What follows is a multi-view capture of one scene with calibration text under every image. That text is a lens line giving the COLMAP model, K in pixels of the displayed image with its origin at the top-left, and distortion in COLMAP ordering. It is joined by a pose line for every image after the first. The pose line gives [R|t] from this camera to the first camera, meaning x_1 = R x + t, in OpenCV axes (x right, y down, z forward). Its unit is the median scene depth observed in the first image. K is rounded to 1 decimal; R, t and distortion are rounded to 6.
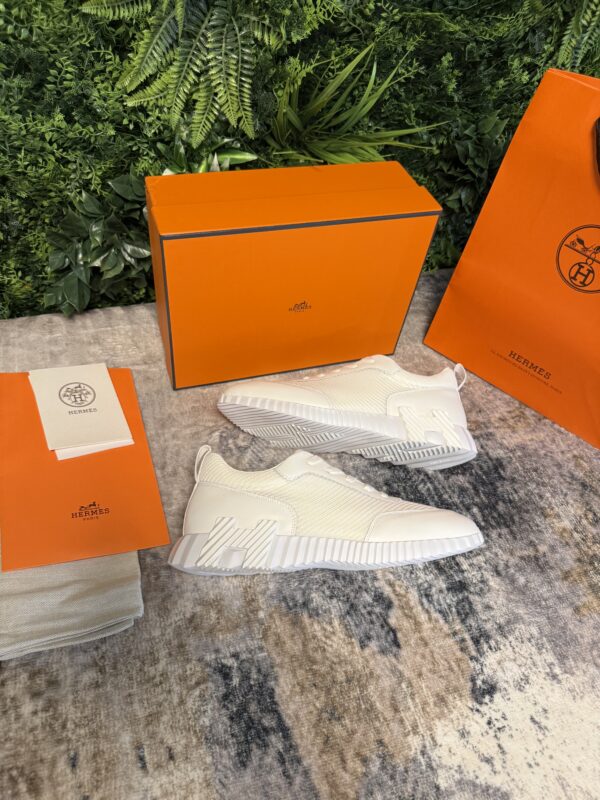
lens RADIAL K [[588.4, 0, 295.4], [0, 588.4, 402.8], [0, 0, 1]] dist [-0.024600, 0.007837]
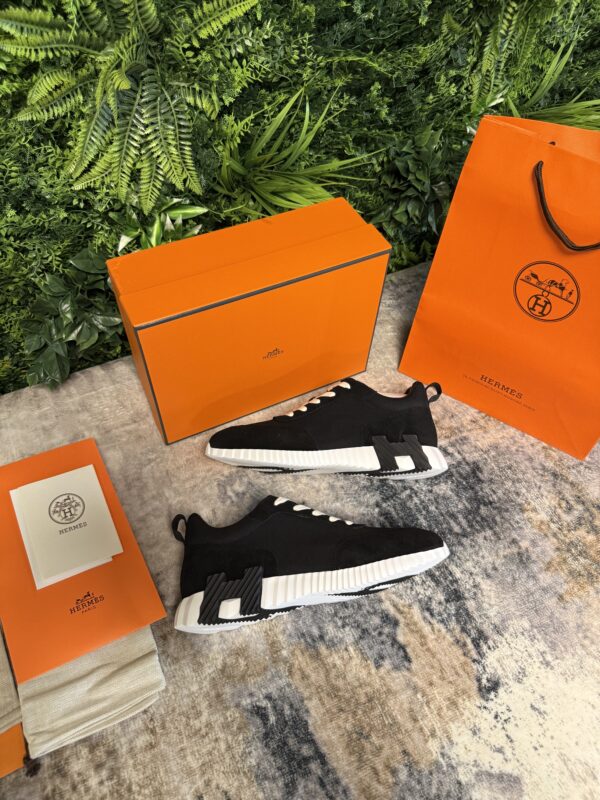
lens RADIAL K [[588.4, 0, 298.1], [0, 588.4, 400.7], [0, 0, 1]] dist [-0.024600, 0.007837]
pose [[0.987045, -0.157518, 0.030507, 0.007920], [0.154778, 0.984899, 0.077574, -0.161386], [-0.042266, -0.071847, 0.996520, -0.063087]]
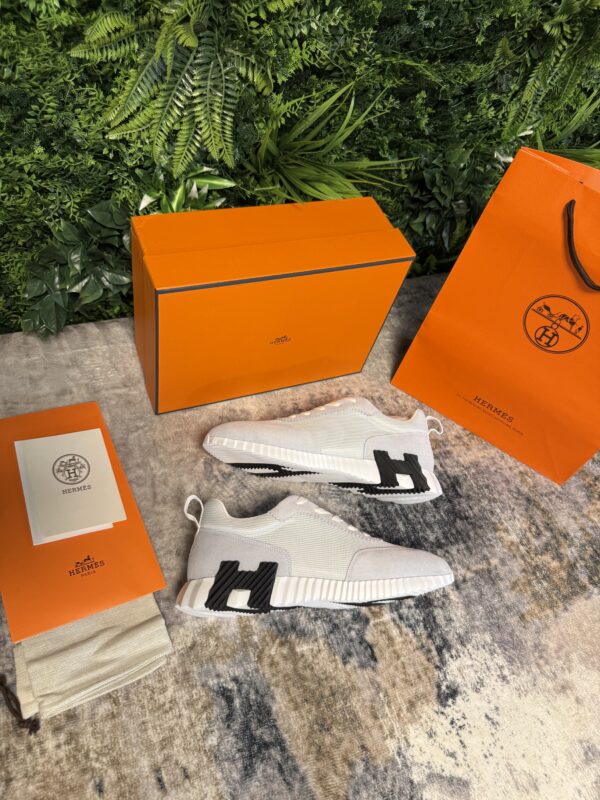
lens RADIAL K [[588.4, 0, 297.6], [0, 588.4, 402.1], [0, 0, 1]] dist [-0.024600, 0.007837]
pose [[0.993039, -0.003917, 0.117718, -0.088925], [-0.007744, 0.995113, 0.098442, -0.163234], [-0.117528, -0.098668, 0.988156, -0.055988]]
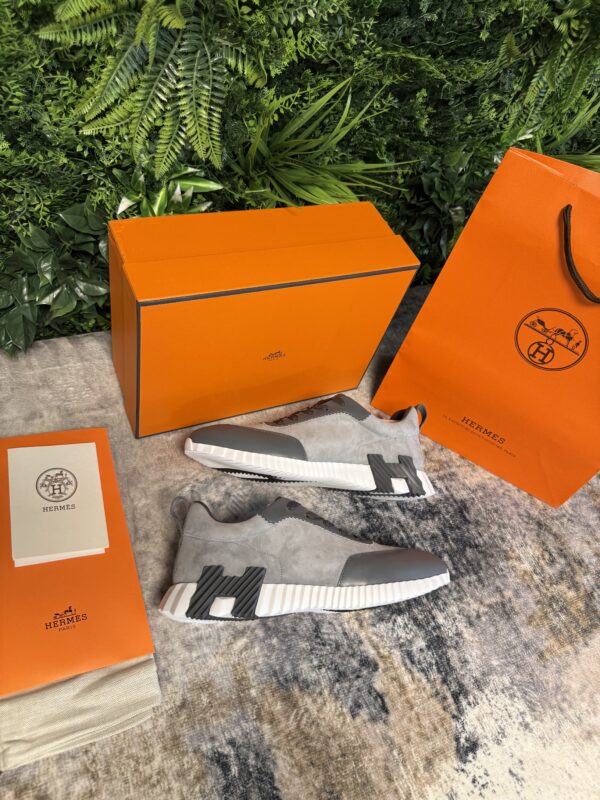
lens RADIAL K [[588.4, 0, 301.0], [0, 588.4, 399.7], [0, 0, 1]] dist [-0.024600, 0.007837]
pose [[0.986362, -0.011345, 0.164202, -0.111295], [-0.001540, 0.996942, 0.078130, -0.174254], [-0.164586, -0.077318, 0.983328, 0.043073]]
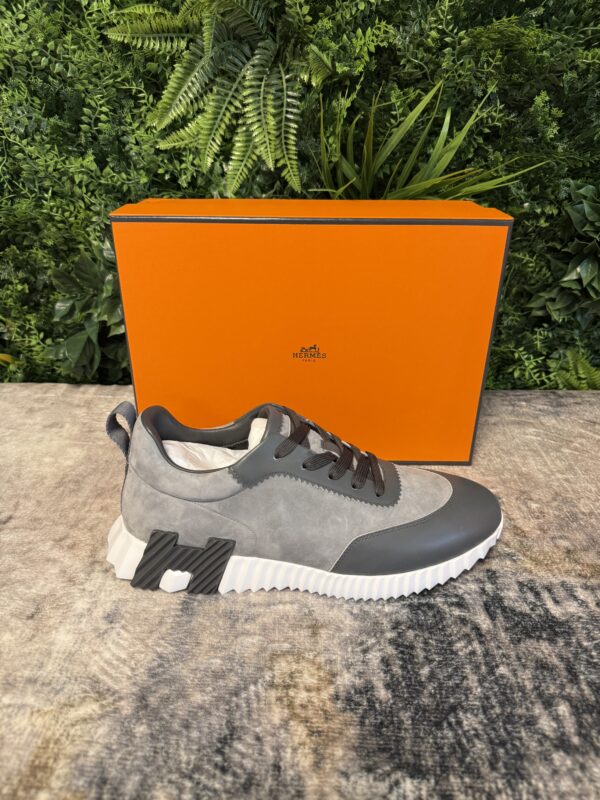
lens RADIAL K [[588.4, 0, 298.4], [0, 588.4, 396.5], [0, 0, 1]] dist [-0.024600, 0.007837]
pose [[0.946311, 0.047161, -0.319798, 0.237156], [-0.173721, 0.908493, -0.380080, 0.166050], [0.272609, 0.415230, 0.867910, 0.408409]]
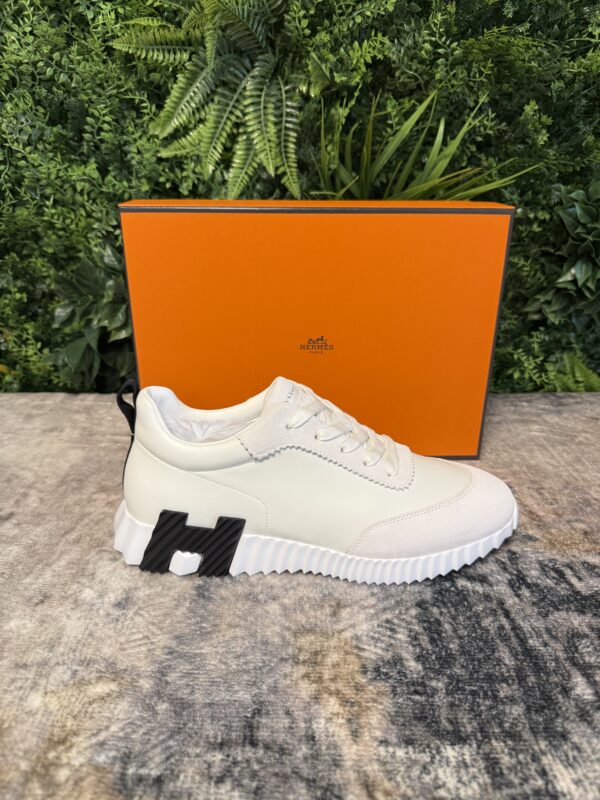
lens RADIAL K [[588.4, 0, 299.2], [0, 588.4, 397.4], [0, 0, 1]] dist [-0.024600, 0.007837]
pose [[0.955794, 0.009886, -0.293872, 0.207450], [-0.147325, 0.881035, -0.449525, 0.228049], [0.254468, 0.472948, 0.843544, 0.433809]]
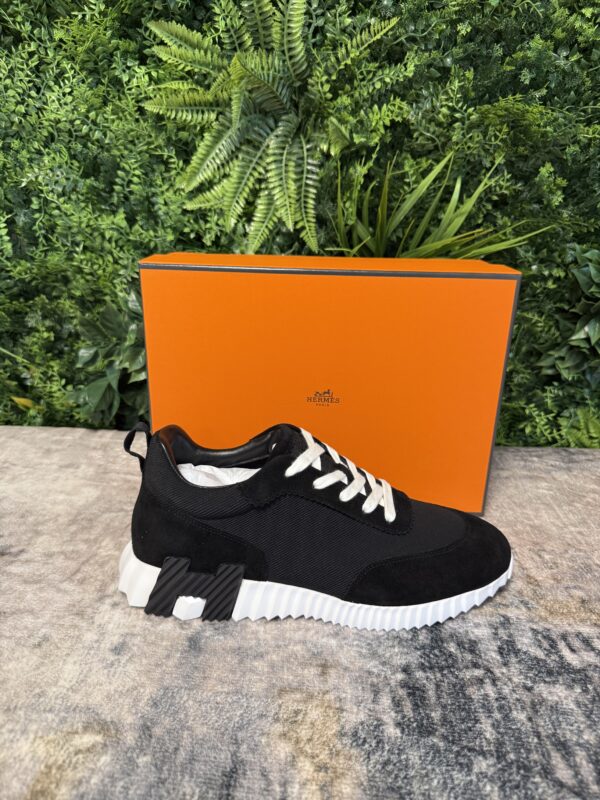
lens RADIAL K [[588.4, 0, 298.1], [0, 588.4, 397.4], [0, 0, 1]] dist [-0.024600, 0.007837]
pose [[0.939046, 0.031813, -0.342317, 0.240246], [-0.204354, 0.852362, -0.481371, 0.204771], [0.276464, 0.521983, 0.806909, 0.409206]]
